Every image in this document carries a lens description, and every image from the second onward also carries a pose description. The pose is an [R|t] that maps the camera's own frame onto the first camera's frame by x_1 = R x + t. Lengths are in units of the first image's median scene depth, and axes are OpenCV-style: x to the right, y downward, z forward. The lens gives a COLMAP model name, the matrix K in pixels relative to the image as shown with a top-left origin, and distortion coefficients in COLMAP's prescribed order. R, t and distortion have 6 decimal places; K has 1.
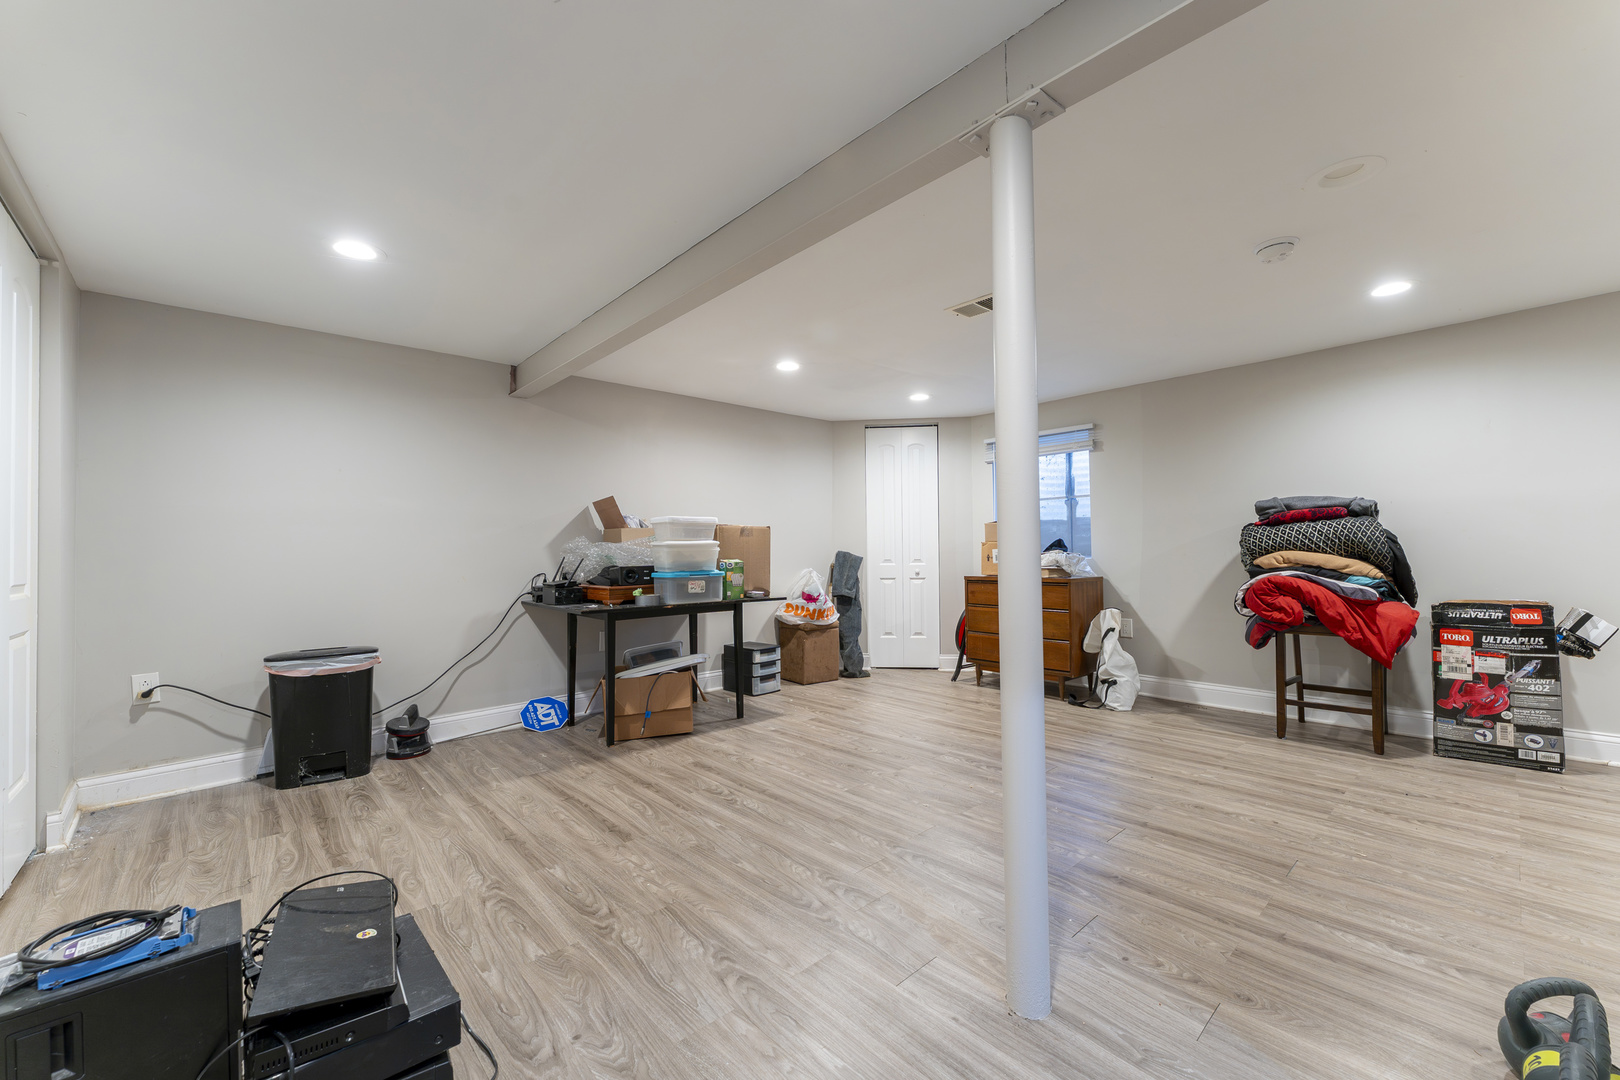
lens RADIAL K [[652.0, 0, 810.6], [0, 652.0, 545.4], [0, 0, 1]] dist [-0.000868, -0.000015]
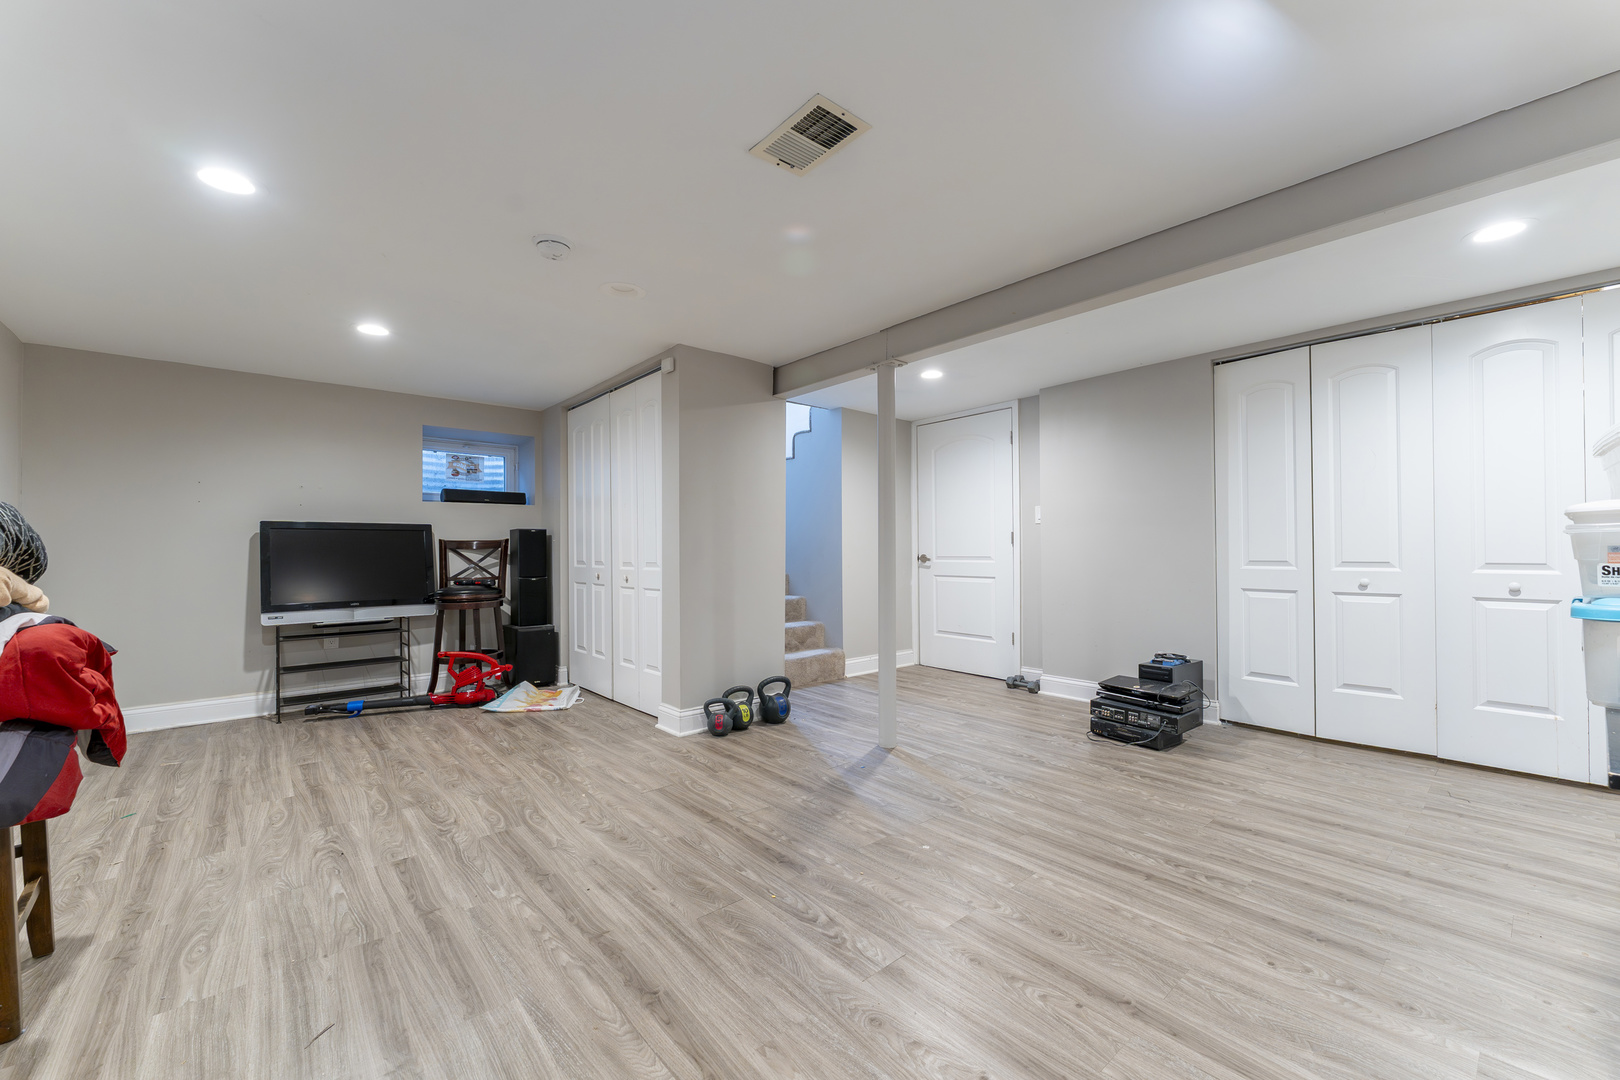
lens RADIAL K [[652.0, 0, 810.6], [0, 652.0, 545.4], [0, 0, 1]] dist [-0.000868, -0.000015]
pose [[-0.999511, 0.017931, 0.025621, 0.300951], [0.017369, 0.999608, -0.021969, 0.019219], [-0.026004, -0.021513, -0.999430, 1.880145]]
